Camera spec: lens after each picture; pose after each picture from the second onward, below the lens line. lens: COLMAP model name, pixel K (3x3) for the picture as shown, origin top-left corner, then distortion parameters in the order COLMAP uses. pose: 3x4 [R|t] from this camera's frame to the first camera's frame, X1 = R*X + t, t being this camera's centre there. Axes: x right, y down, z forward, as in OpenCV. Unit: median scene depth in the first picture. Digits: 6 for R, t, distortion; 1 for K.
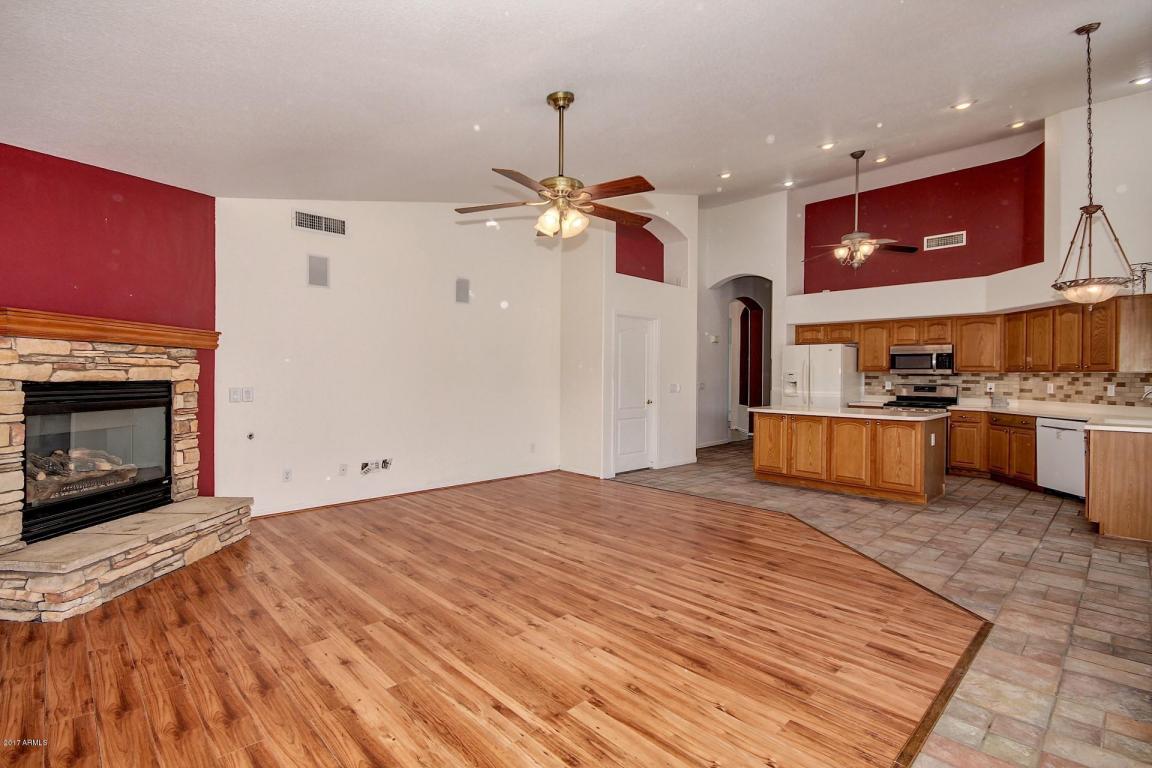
lens RADIAL K [[536.4, 0, 582.7], [0, 536.4, 379.9], [0, 0, 1]] dist [0.002617, -0.005018]
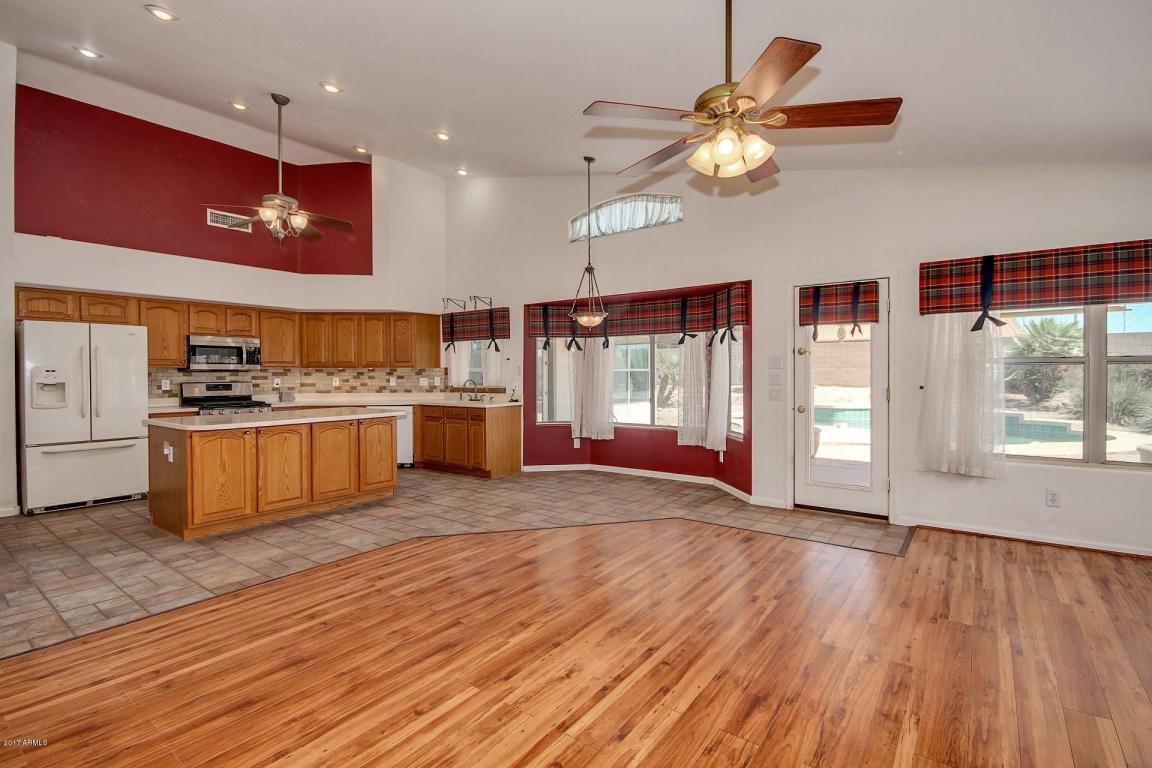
lens RADIAL K [[536.4, 0, 581.3], [0, 536.4, 379.6], [0, 0, 1]] dist [0.002617, -0.005018]
pose [[-0.154129, -0.018682, 0.987874, -0.515166], [0.012195, 0.999709, 0.020809, -0.009946], [-0.987975, 0.015254, -0.153856, 0.944421]]
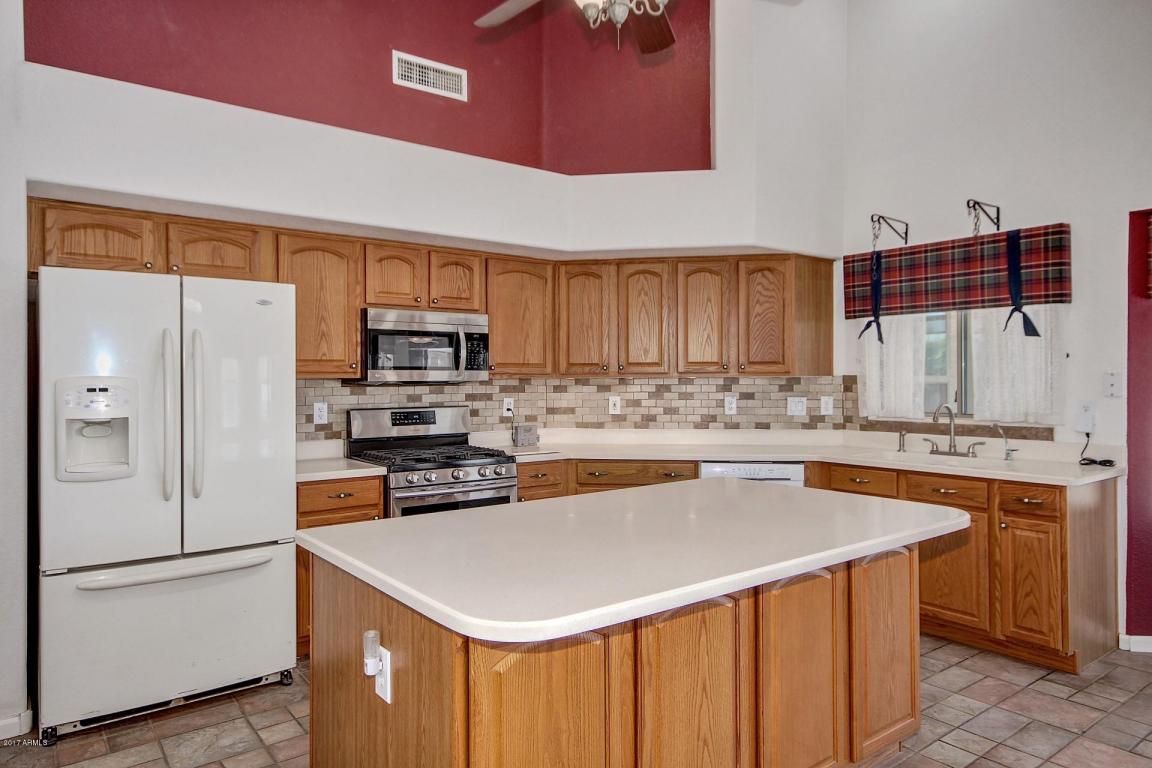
lens RADIAL K [[739.4, 0, 586.4], [0, 739.4, 379.3], [0, 0, 1]] dist [0.007746, 0.011423]
pose [[0.115374, -0.009550, 0.993276, 0.145407], [0.014003, 0.999870, 0.007987, -0.025913], [-0.993223, 0.012987, 0.115493, 1.358284]]
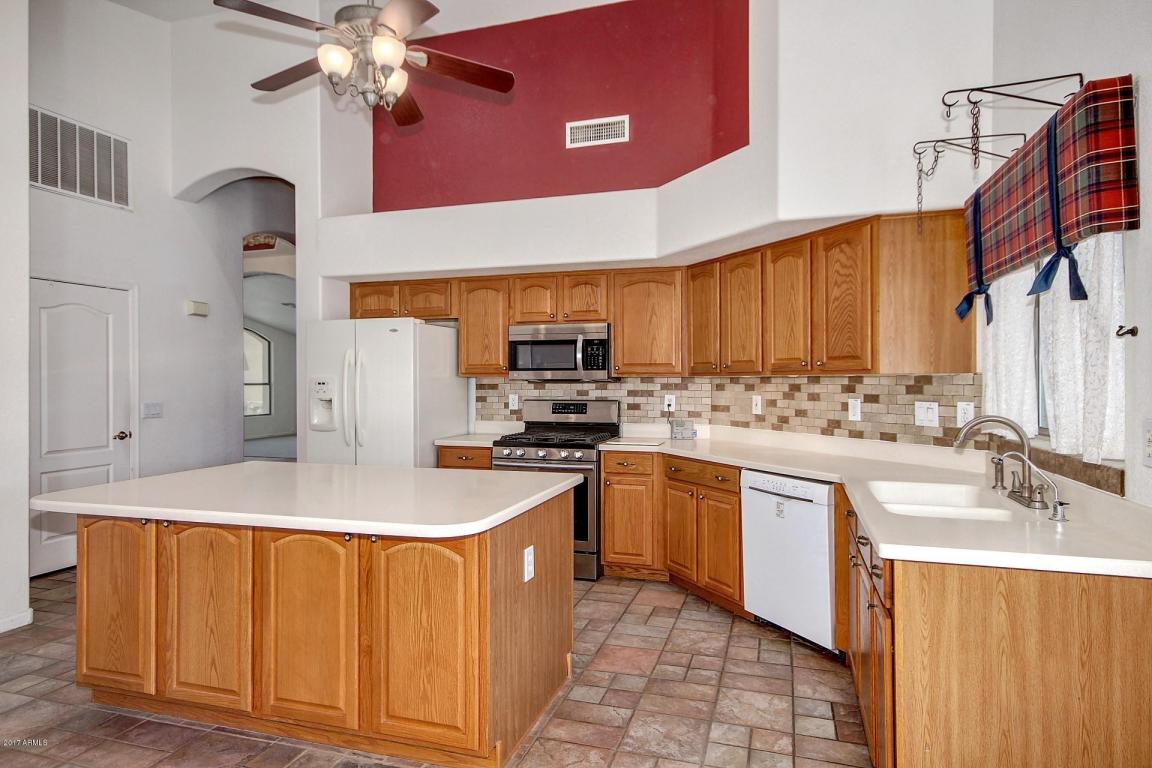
lens RADIAL K [[654.2, 0, 580.4], [0, 654.2, 379.2], [0, 0, 1]] dist [0.017046, -0.000057]
pose [[0.881404, -0.011005, 0.472234, 0.582701], [0.014745, 0.999882, -0.004218, -0.014309], [-0.472132, 0.010681, 0.881463, 0.723445]]
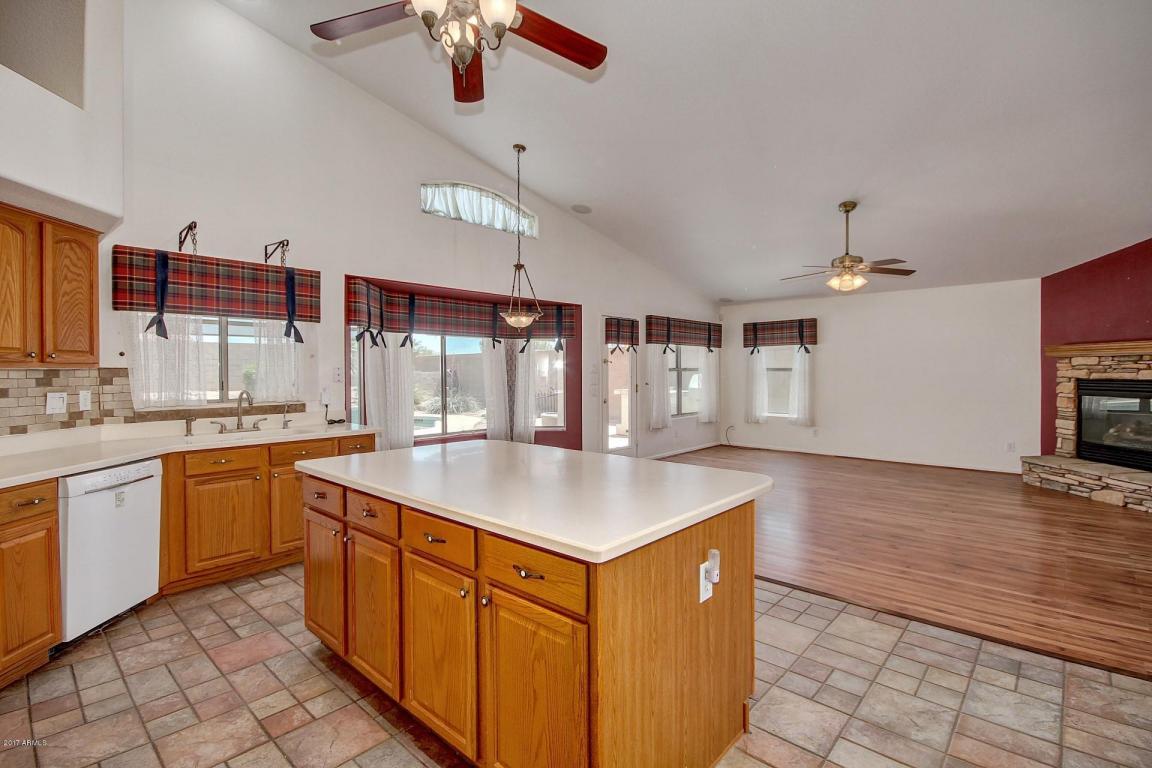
lens RADIAL K [[536.4, 0, 577.3], [0, 536.4, 377.6], [0, 0, 1]] dist [0.002617, -0.005018]
pose [[-0.998538, -0.002961, -0.053967, 0.634325], [-0.004078, 0.999779, 0.020605, -0.022046], [0.053894, 0.020795, -0.998330, 1.888087]]
